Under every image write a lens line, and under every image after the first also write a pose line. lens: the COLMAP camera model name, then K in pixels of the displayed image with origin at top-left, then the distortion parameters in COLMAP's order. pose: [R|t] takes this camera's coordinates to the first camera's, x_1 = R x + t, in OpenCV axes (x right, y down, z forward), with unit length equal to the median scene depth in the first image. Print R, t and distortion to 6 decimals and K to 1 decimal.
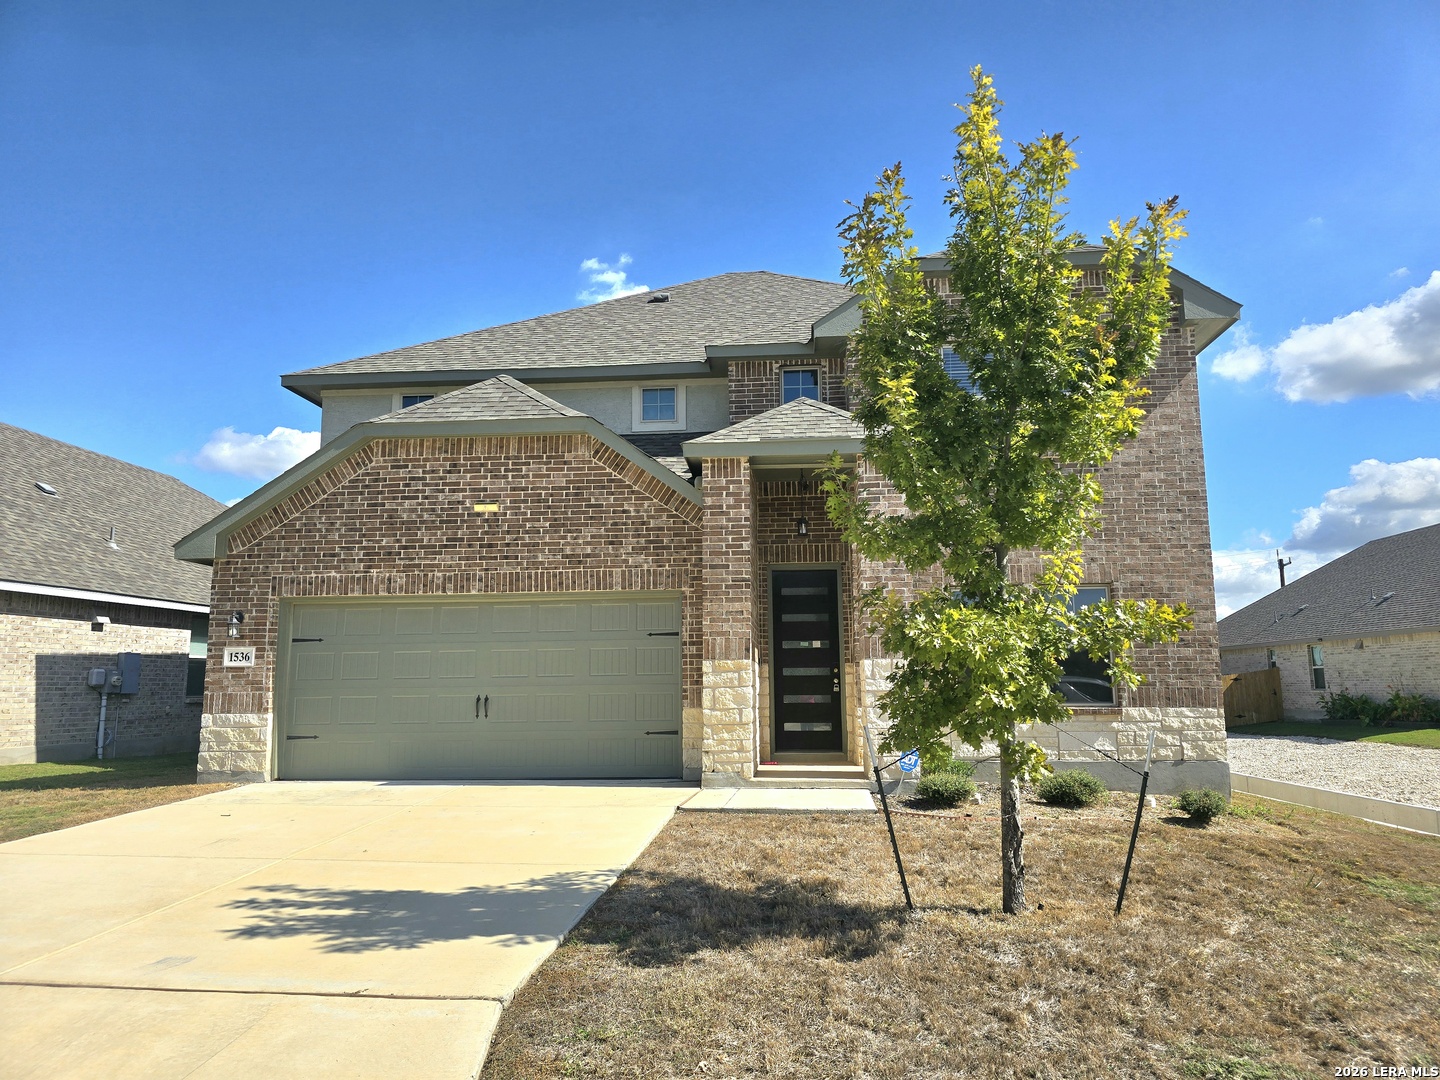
lens RADIAL K [[957.5, 0, 718.6], [0, 957.5, 550.7], [0, 0, 1]] dist [0.048988, -0.035782]
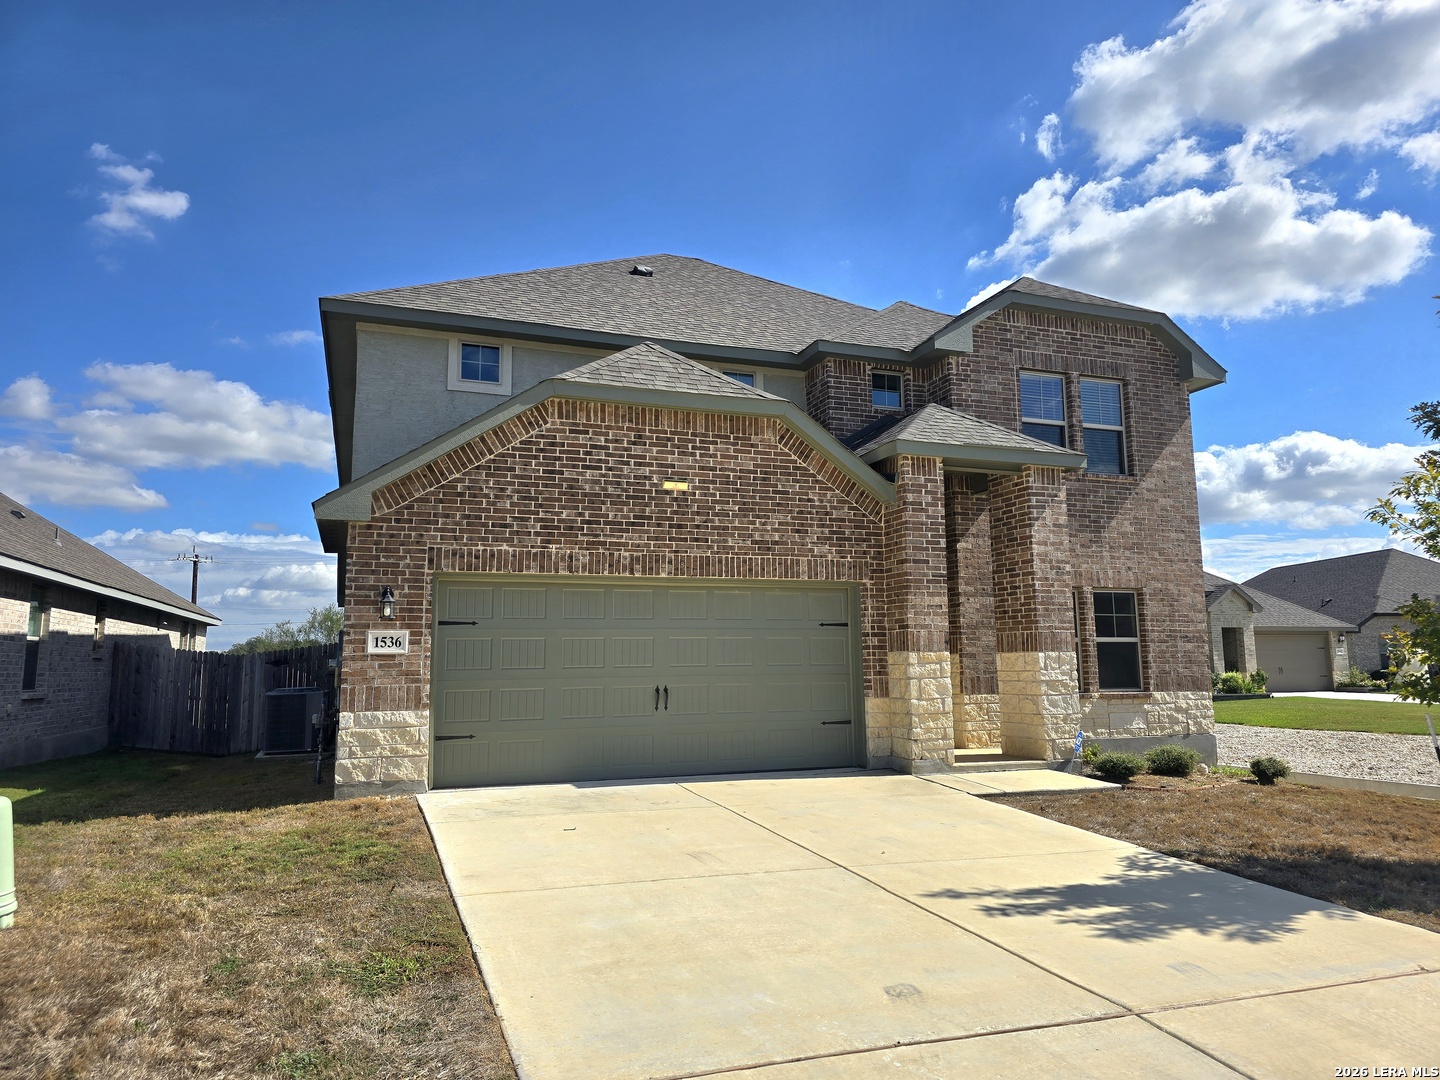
lens RADIAL K [[957.5, 0, 712.7], [0, 957.5, 532.7], [0, 0, 1]] dist [0.048988, -0.035782]
pose [[0.905438, 0.058017, 0.420495, -0.598101], [-0.058027, 0.998233, -0.012781, 0.010969], [-0.420493, -0.012828, 0.907205, 0.139229]]
